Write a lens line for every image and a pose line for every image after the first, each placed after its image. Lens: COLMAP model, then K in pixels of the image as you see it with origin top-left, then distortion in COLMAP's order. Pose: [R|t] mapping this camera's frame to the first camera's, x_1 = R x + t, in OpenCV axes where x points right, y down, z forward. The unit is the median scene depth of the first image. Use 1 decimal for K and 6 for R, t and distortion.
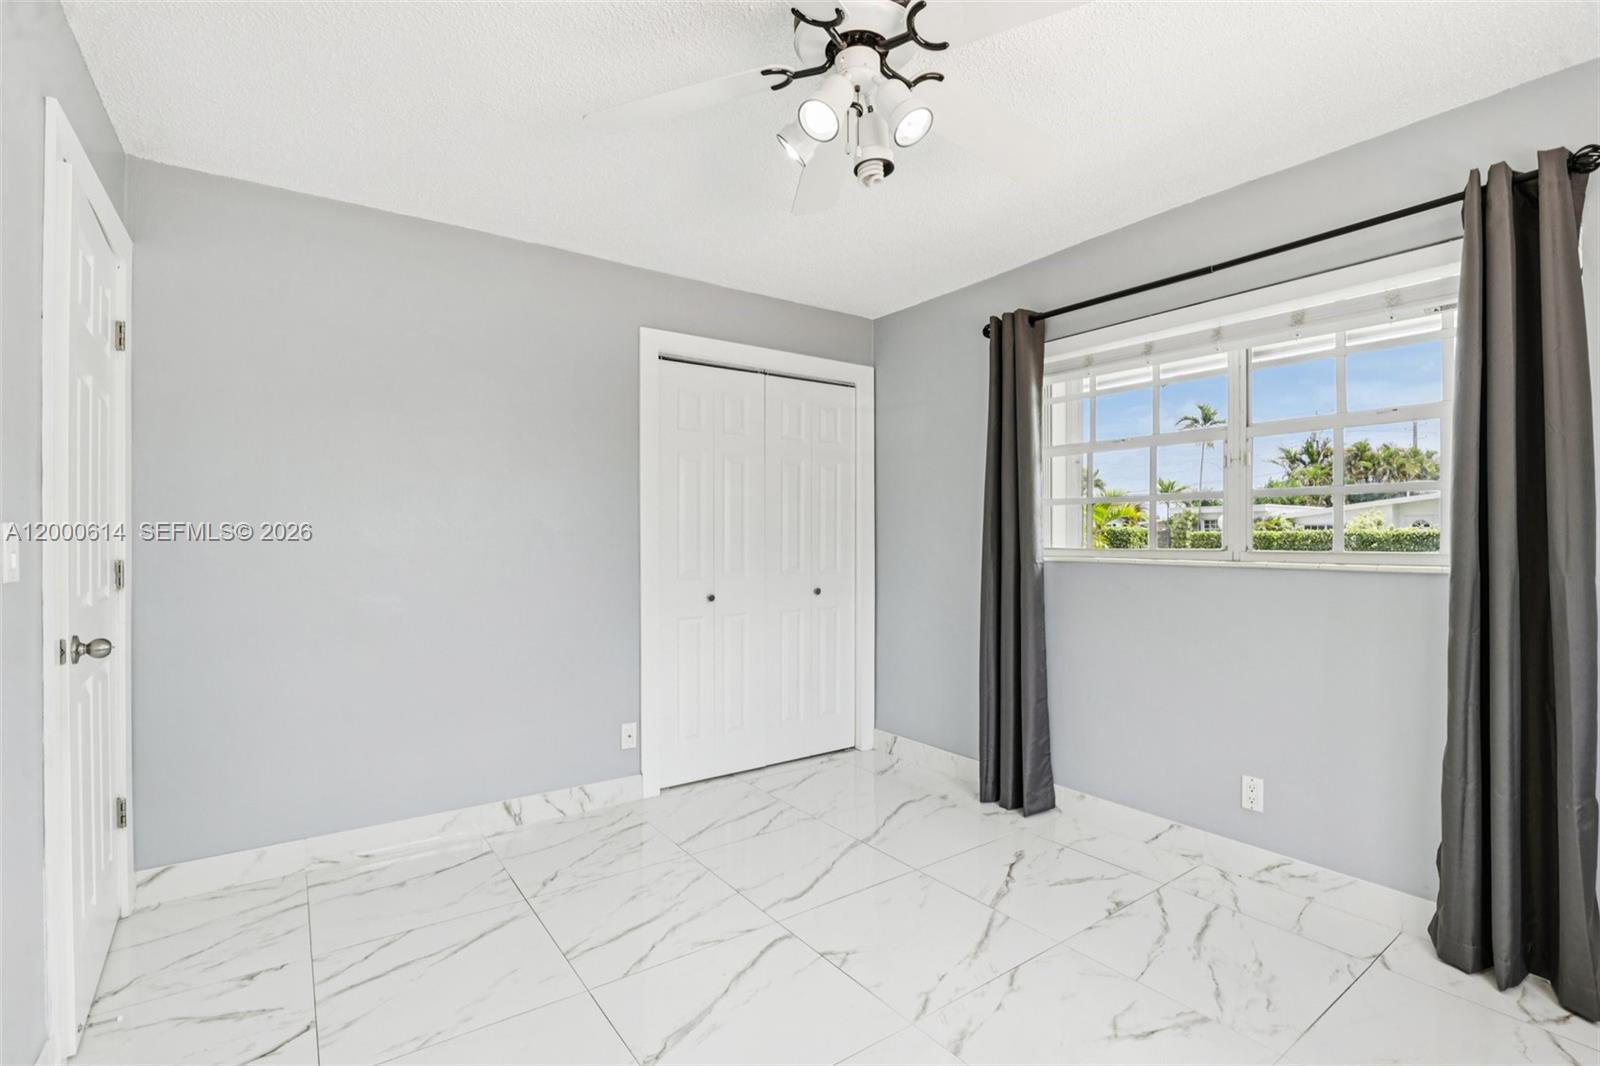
lens RADIAL K [[735.5, 0, 810.5], [0, 735.5, 535.0], [0, 0, 1]] dist [-0.026009, 0.001648]
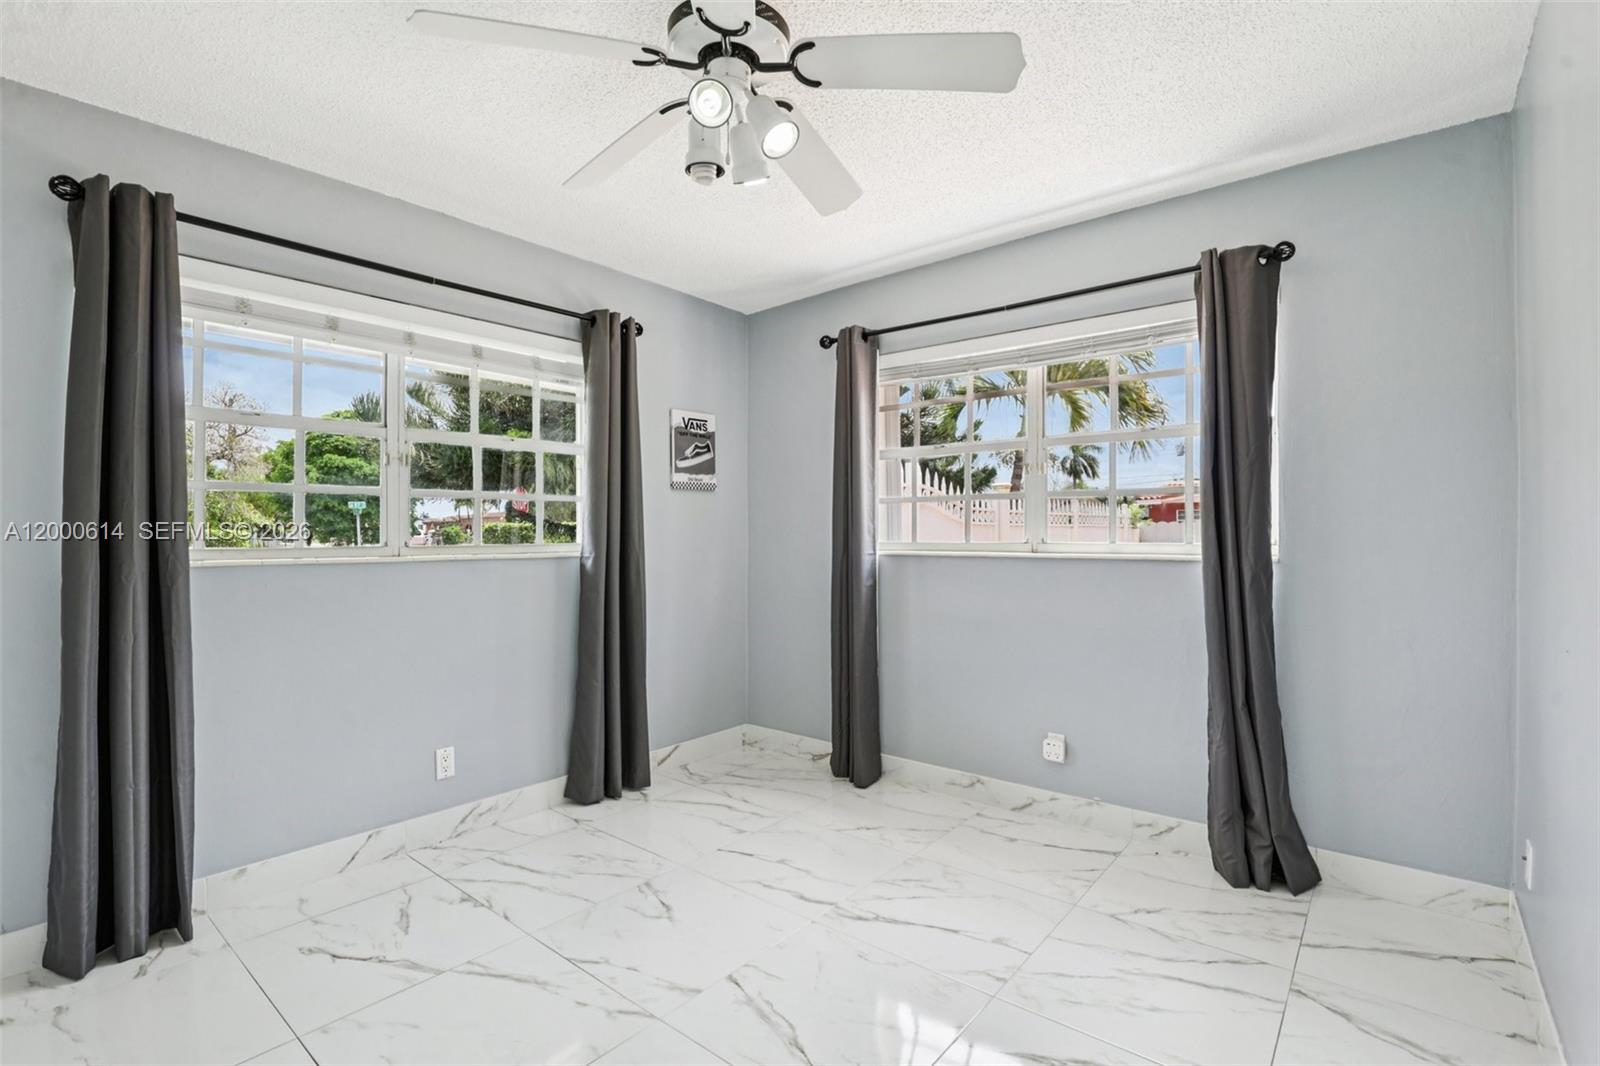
lens RADIAL K [[735.5, 0, 810.5], [0, 735.5, 535.0], [0, 0, 1]] dist [-0.026009, 0.001648]
pose [[-0.254019, -0.001931, 0.967197, -0.623270], [-0.000685, 0.999998, 0.001817, 0.002766], [-0.967199, -0.000201, -0.254019, 0.746981]]
